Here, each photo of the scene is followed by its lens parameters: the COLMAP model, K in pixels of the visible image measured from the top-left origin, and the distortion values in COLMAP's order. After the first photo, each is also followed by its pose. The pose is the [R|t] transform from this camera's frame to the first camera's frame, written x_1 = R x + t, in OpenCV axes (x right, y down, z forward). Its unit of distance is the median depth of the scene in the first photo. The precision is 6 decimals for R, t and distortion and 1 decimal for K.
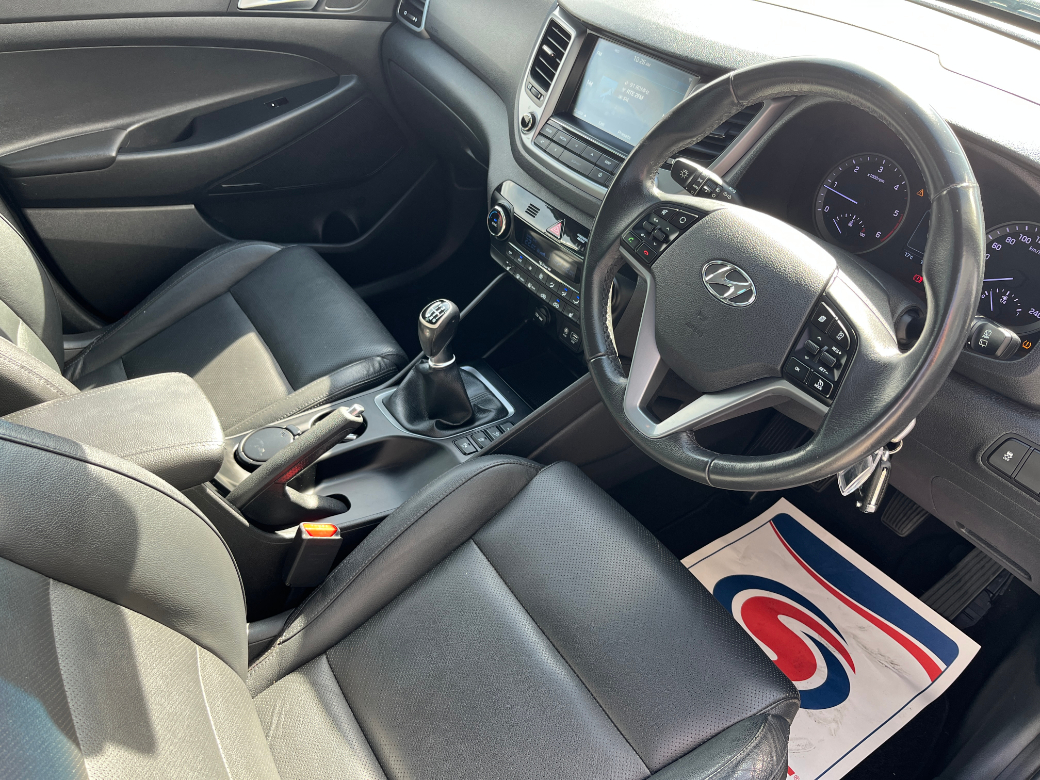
lens RADIAL K [[797.3, 0, 520.4], [0, 797.3, 395.4], [0, 0, 1]] dist [0.048548, -0.076761]
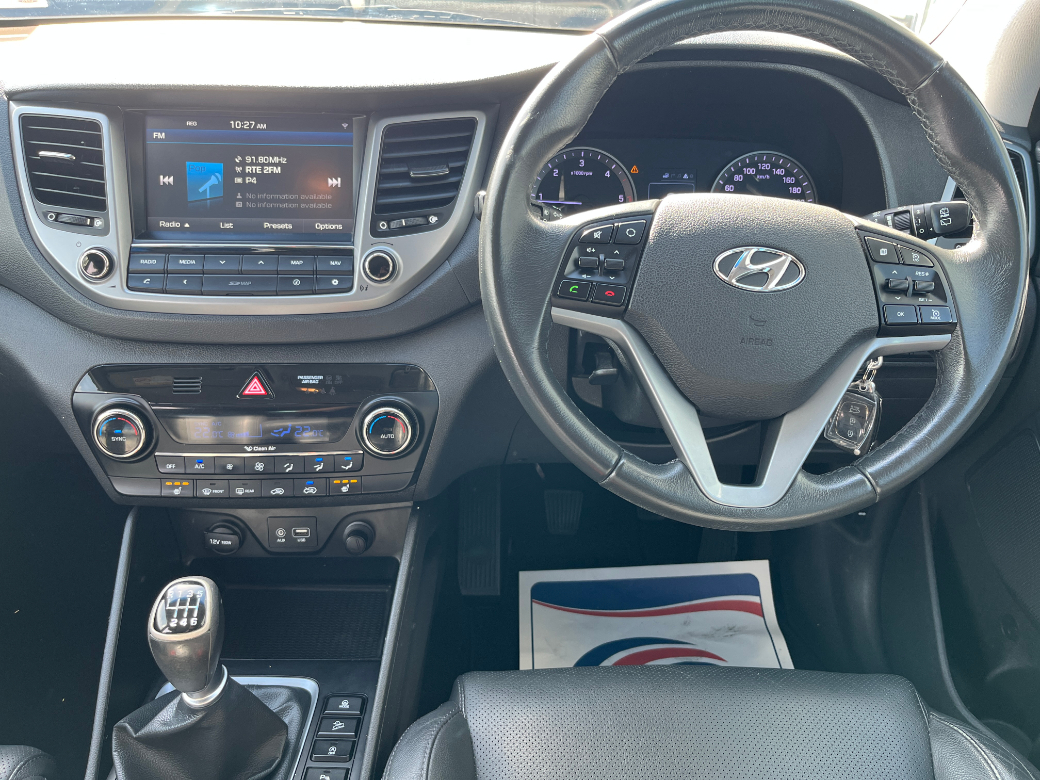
lens RADIAL K [[797.3, 0, 518.6], [0, 797.3, 386.1], [0, 0, 1]] dist [0.048548, -0.076761]
pose [[0.541762, -0.408783, 0.734432, -0.298312], [0.531792, 0.843355, 0.077127, -0.142579], [-0.650916, 0.348781, 0.674285, 0.421629]]
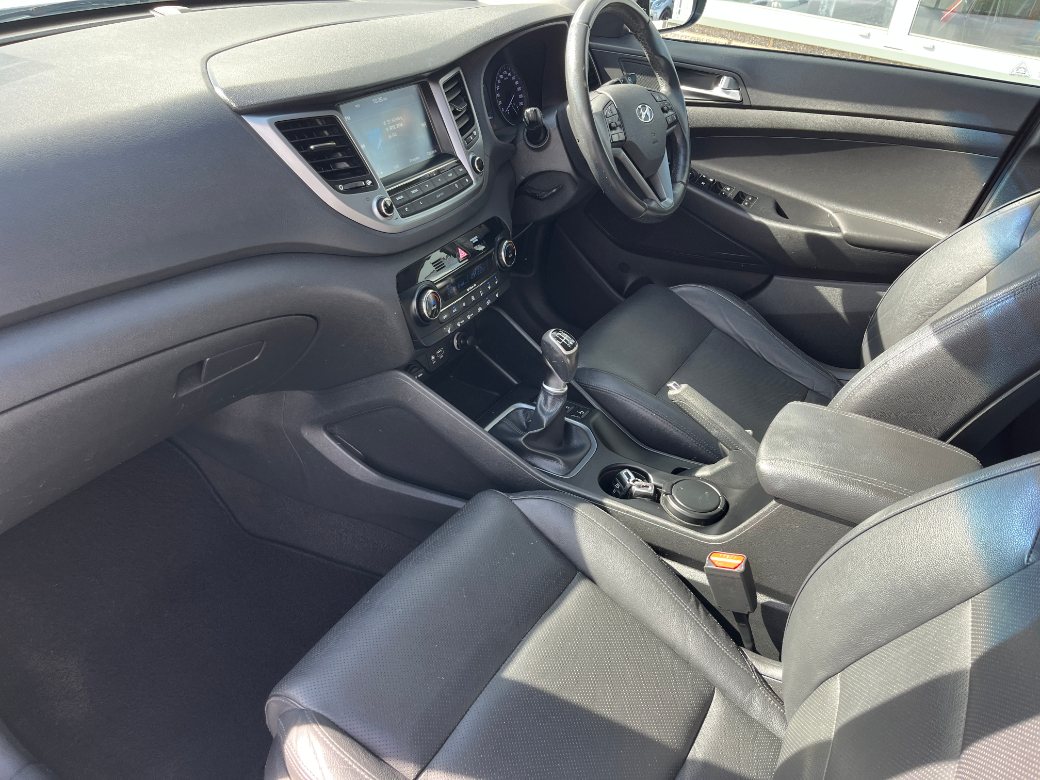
lens RADIAL K [[797.3, 0, 518.1], [0, 797.3, 390.1], [0, 0, 1]] dist [0.048548, -0.076761]
pose [[-0.428624, -0.544908, 0.720664, -0.838601], [0.505115, 0.516819, 0.691200, -0.794155], [-0.749093, 0.660283, 0.053720, 0.975534]]
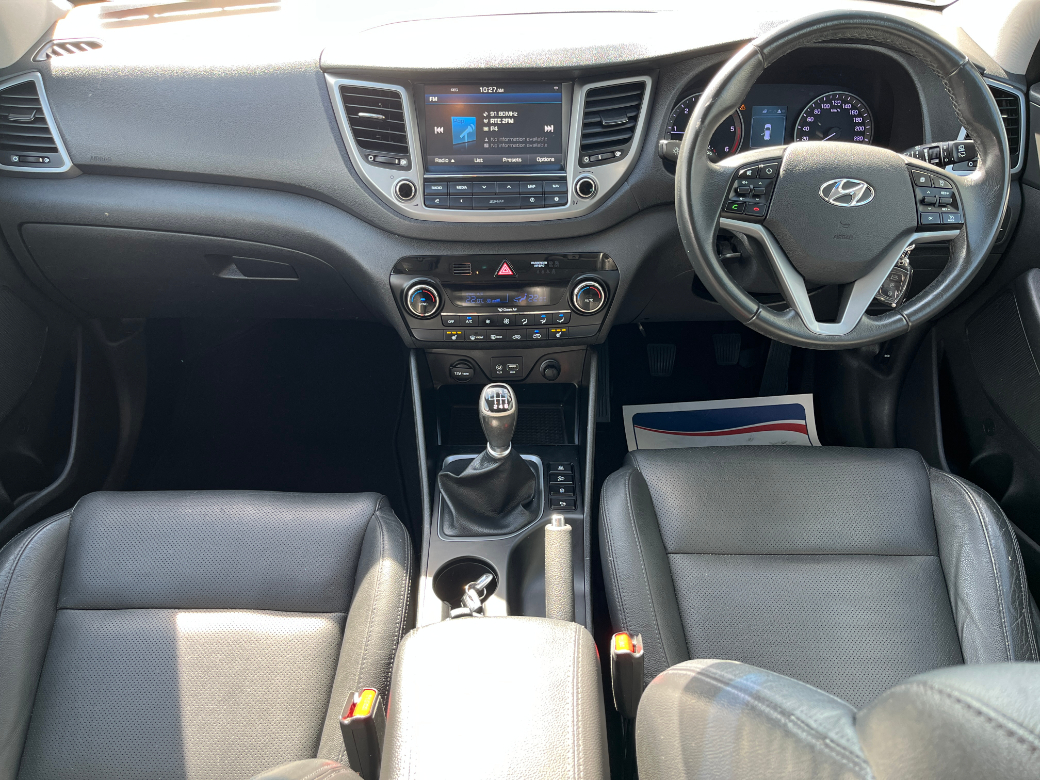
lens RADIAL K [[797.3, 0, 511.0], [0, 797.3, 393.3], [0, 0, 1]] dist [0.048548, -0.076761]
pose [[0.545995, -0.528735, 0.649868, -0.651107], [0.546058, 0.812883, 0.202588, -0.271227], [-0.635382, 0.244253, 0.732550, 0.301163]]
